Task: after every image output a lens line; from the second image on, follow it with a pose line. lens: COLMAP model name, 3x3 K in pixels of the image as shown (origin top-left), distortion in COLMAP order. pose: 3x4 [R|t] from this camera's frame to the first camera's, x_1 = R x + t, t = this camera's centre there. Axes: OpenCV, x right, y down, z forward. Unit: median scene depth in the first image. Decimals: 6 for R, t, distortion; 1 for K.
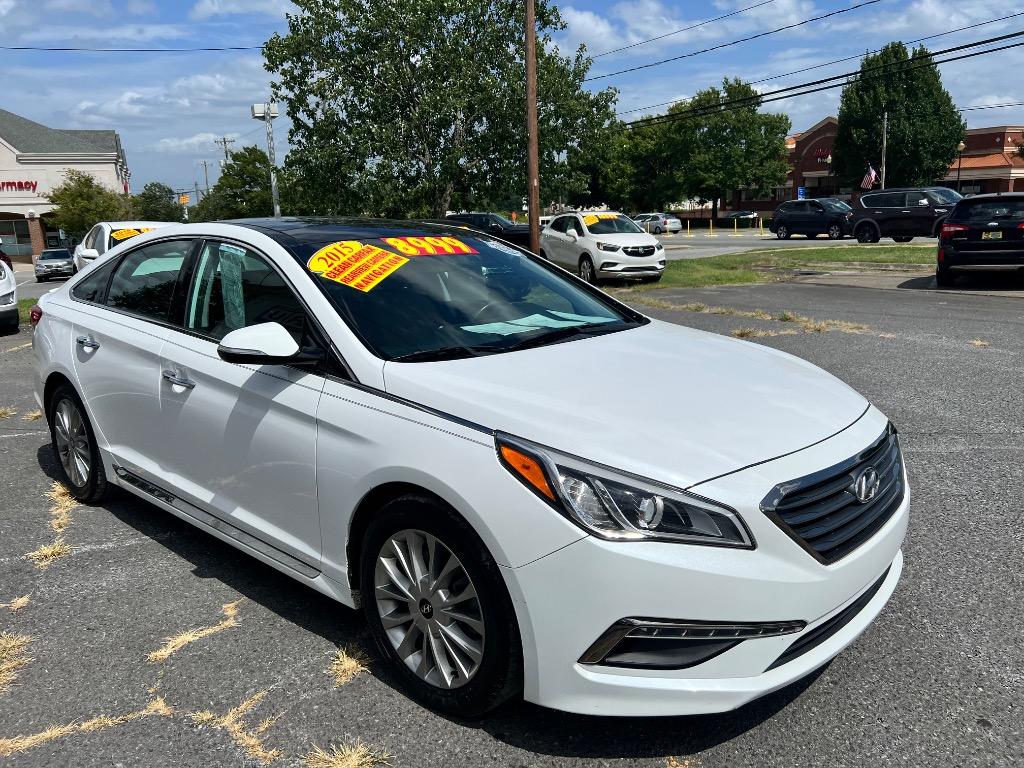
lens RADIAL K [[771.7, 0, 516.1], [0, 771.7, 384.5], [0, 0, 1]] dist [0.042298, -0.039133]
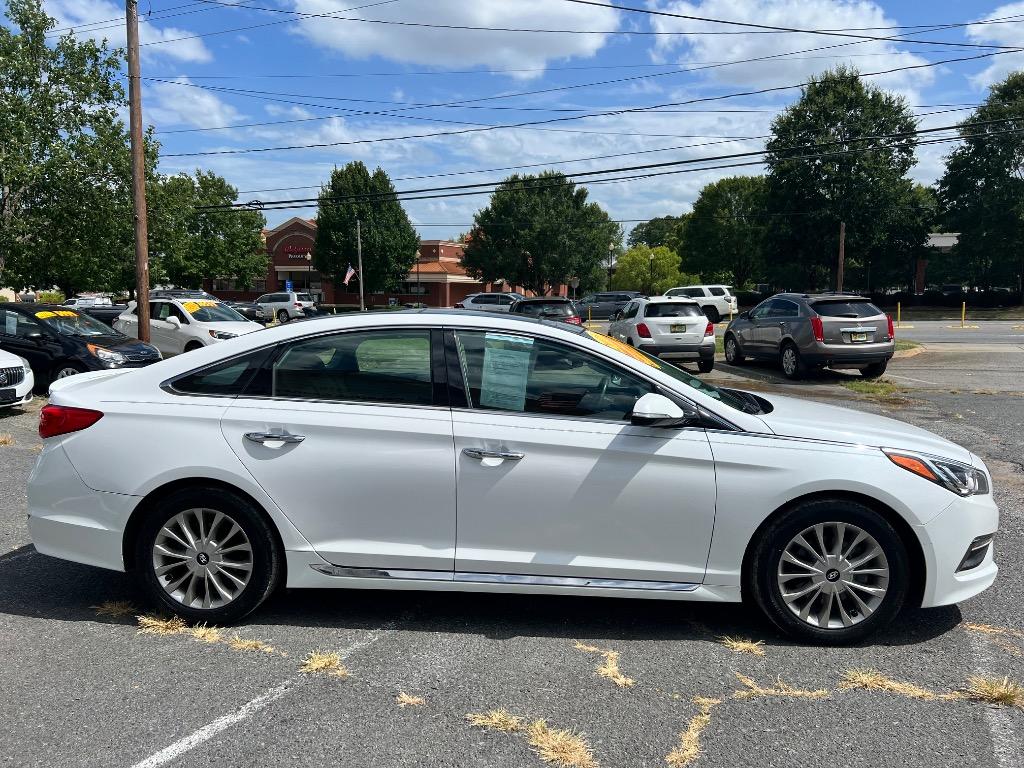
lens RADIAL K [[771.7, 0, 516.1], [0, 771.7, 384.5], [0, 0, 1]] dist [0.042298, -0.039133]
pose [[0.782929, -0.037398, 0.620986, -0.148506], [0.107361, 0.991337, -0.075657, -0.002456], [-0.612777, 0.125904, 0.780162, 0.016366]]
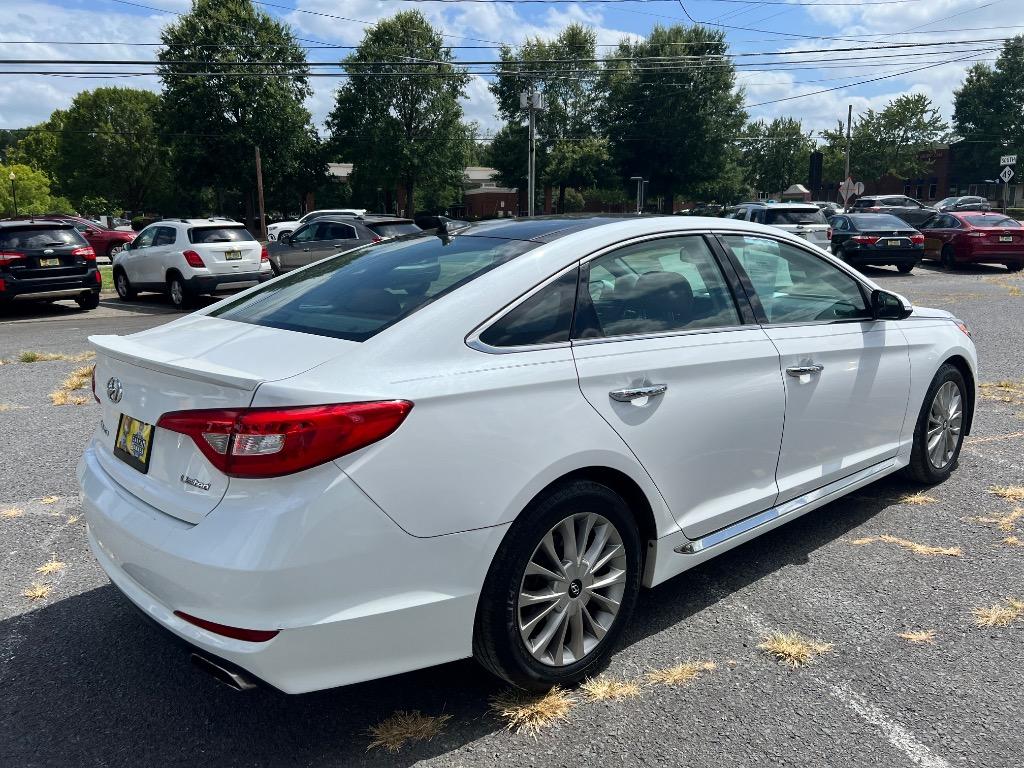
lens RADIAL K [[771.0, 0, 505.2], [0, 771.0, 381.7], [0, 0, 1]] dist [0.034883, -0.034770]
pose [[0.118374, -0.171635, 0.978023, -0.199869], [0.221690, 0.964655, 0.142457, -0.029995], [-0.967906, 0.199954, 0.152240, 0.168241]]
